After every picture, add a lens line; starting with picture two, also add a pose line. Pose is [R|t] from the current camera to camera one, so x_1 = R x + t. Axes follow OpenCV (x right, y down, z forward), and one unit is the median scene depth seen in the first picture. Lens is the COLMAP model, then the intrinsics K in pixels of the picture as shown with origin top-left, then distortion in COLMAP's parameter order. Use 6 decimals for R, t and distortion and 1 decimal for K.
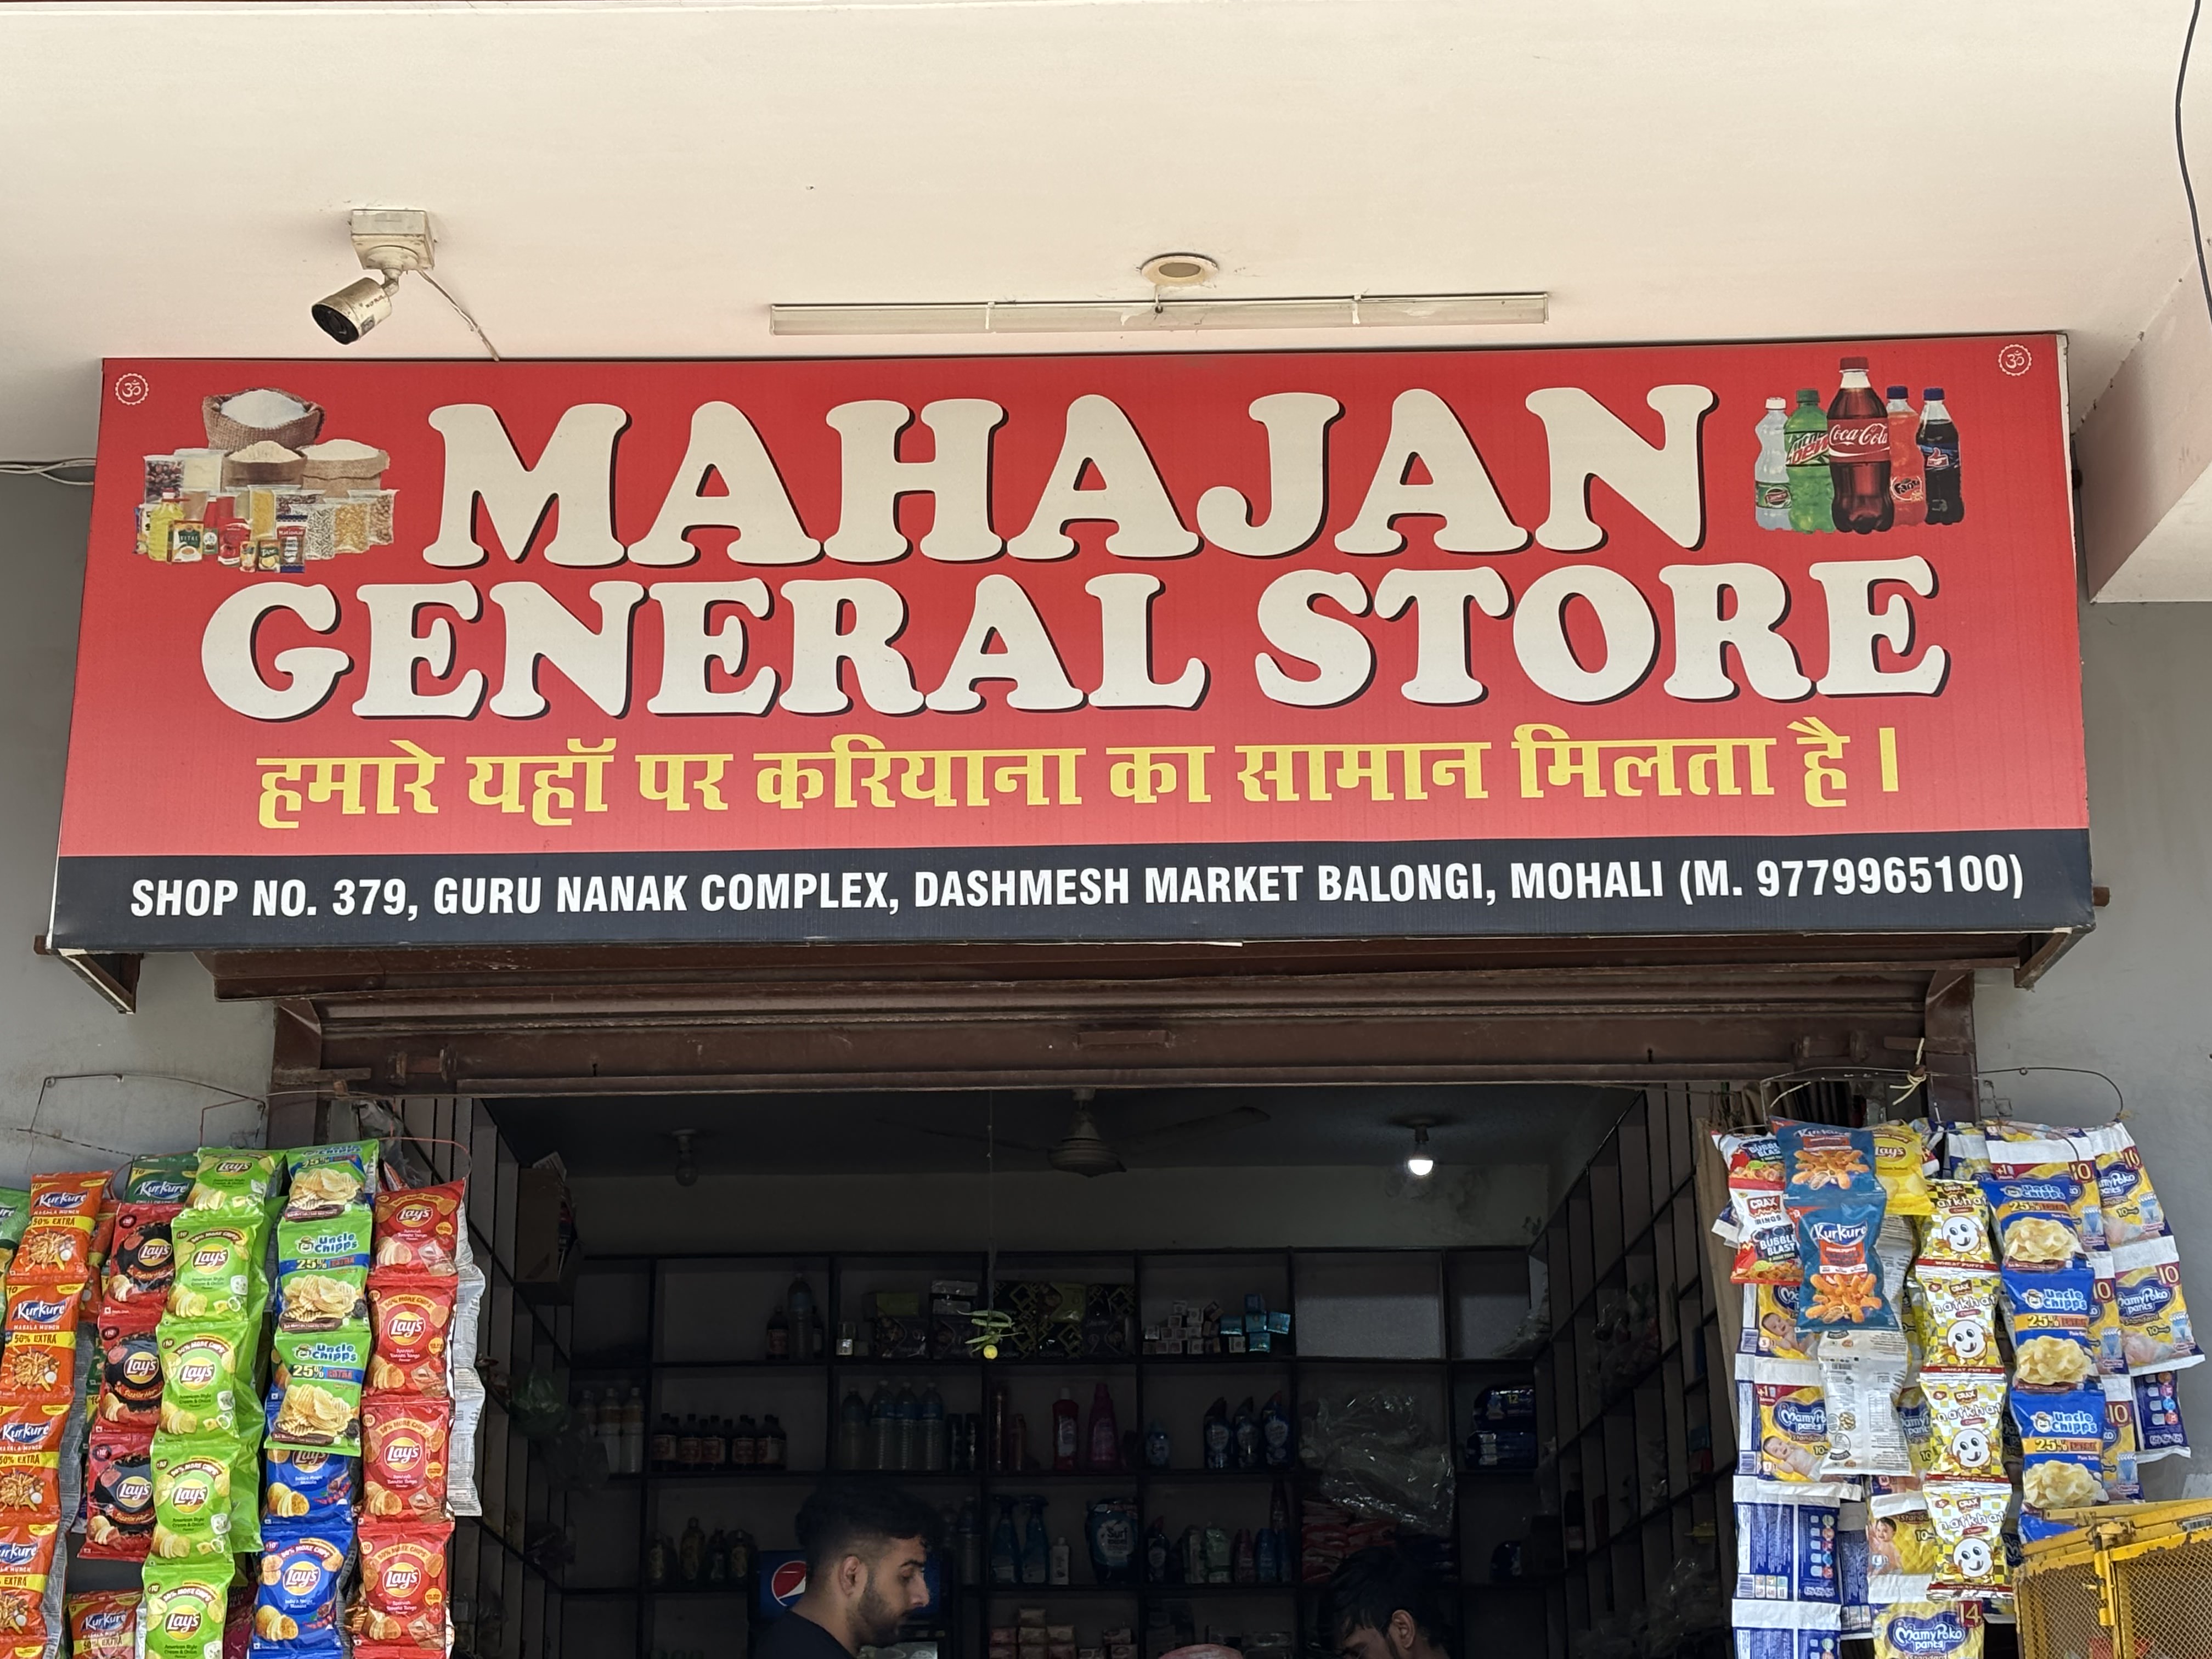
lens RADIAL K [[4018.8, 0, 1106.0], [0, 4018.8, 829.5], [0, 0, 1]] dist [0.221687, 0.020094]
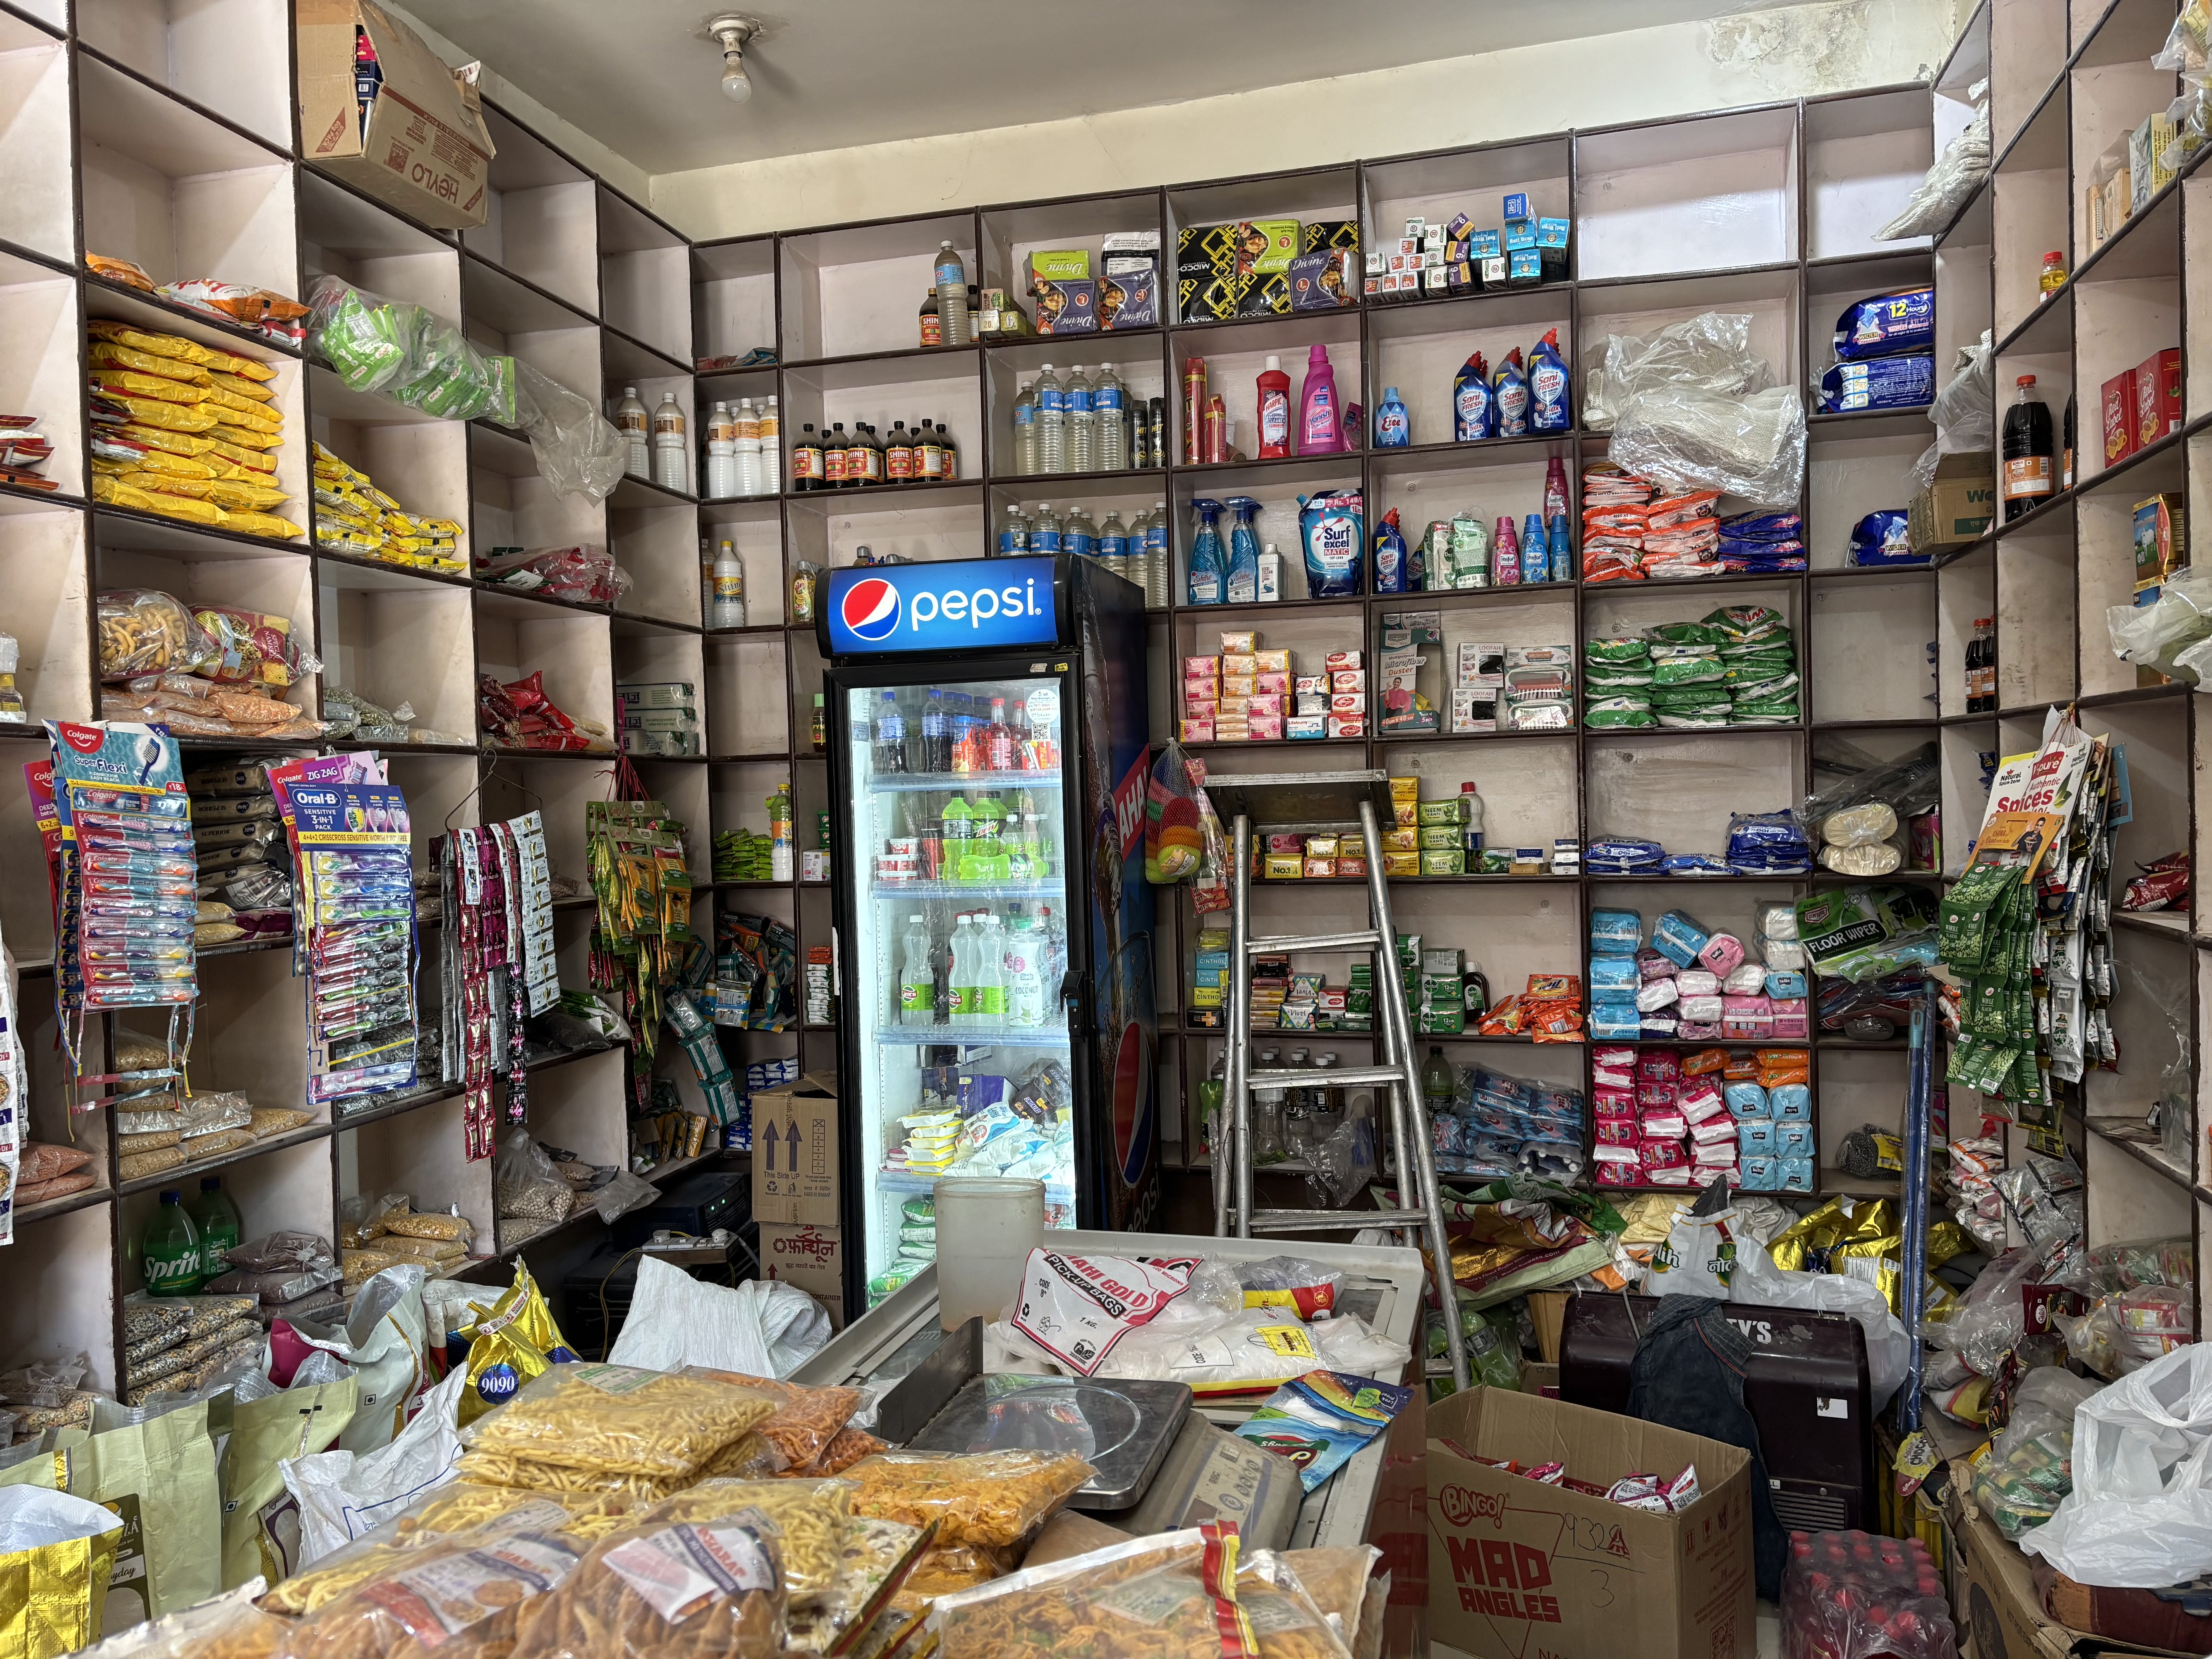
lens RADIAL K [[1698.1, 0, 1106.0], [0, 1698.1, 829.5], [0, 0, 1]] dist [0.106246, -0.101765]
pose [[0.965934, -0.012518, -0.258486, 0.044123], [0.086337, 0.957192, 0.276278, 0.132410], [0.243962, -0.289184, 0.925665, 0.659883]]
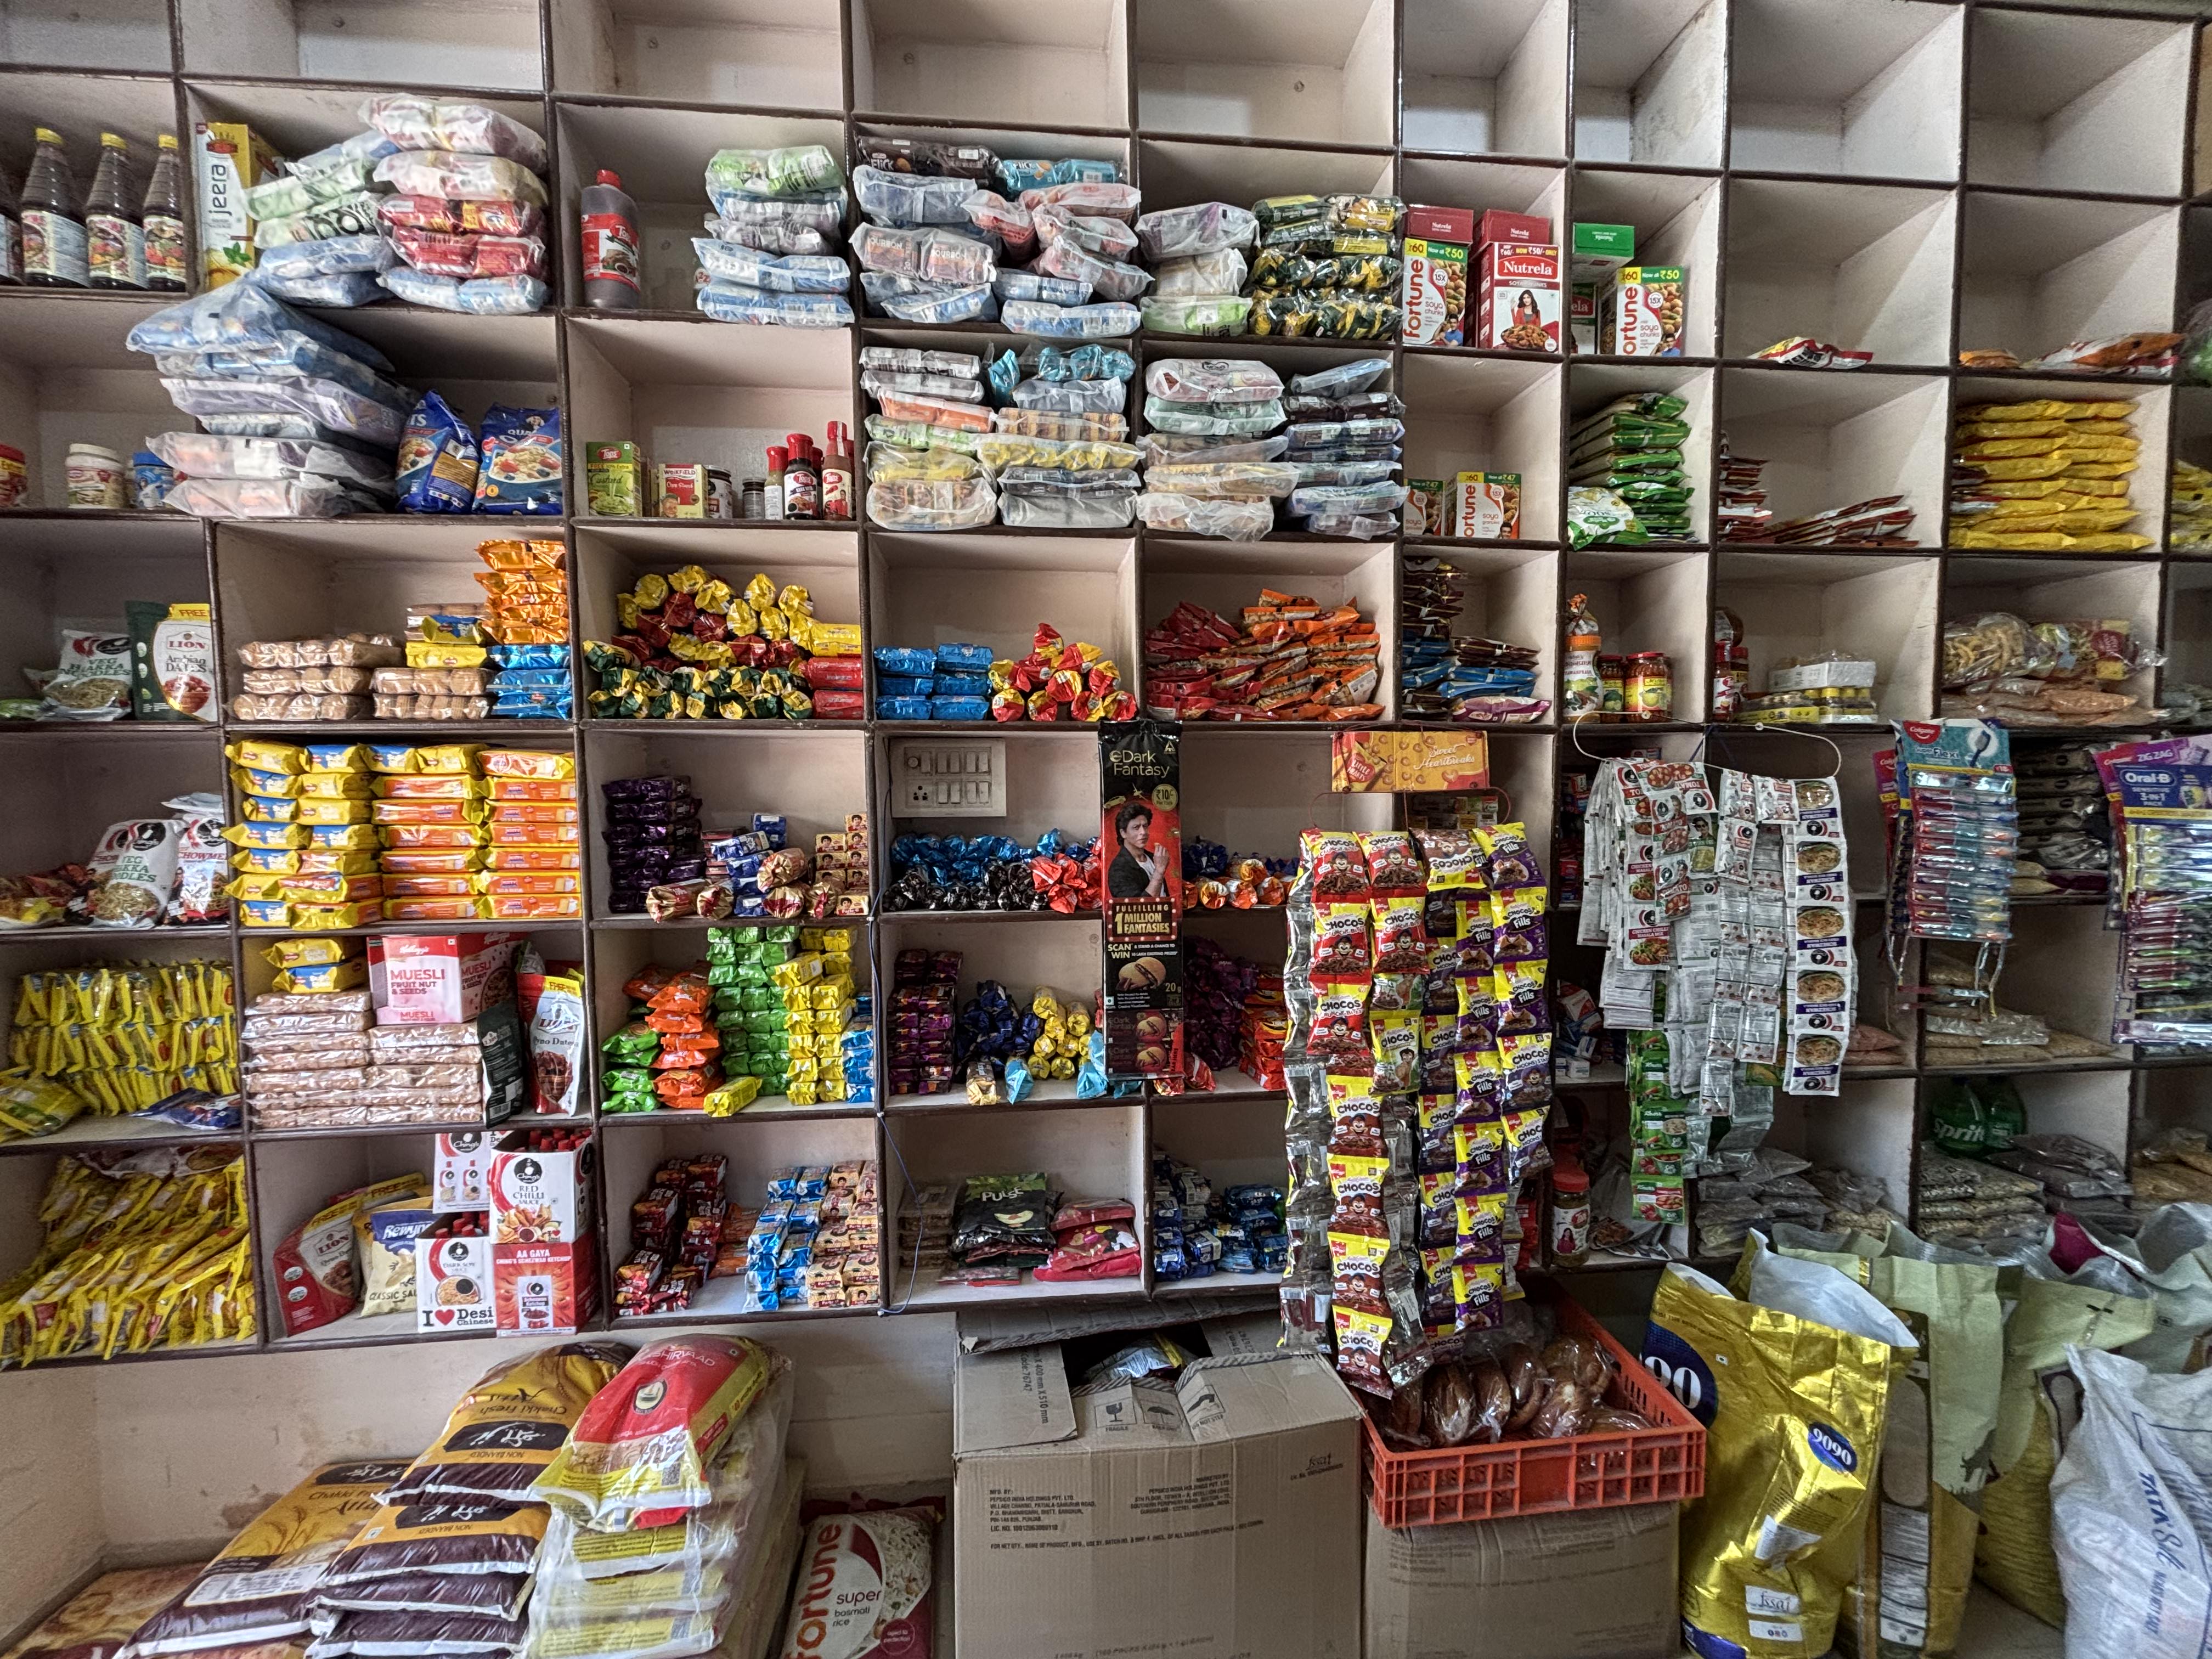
lens RADIAL K [[826.7, 0, 1106.0], [0, 826.7, 829.5], [0, 0, 1]] dist [0.000372, -0.003446]
pose [[0.048309, 0.071078, -0.996300, -0.014853], [0.275221, 0.957905, 0.081684, 0.138510], [0.960167, -0.278148, 0.026713, 0.702293]]
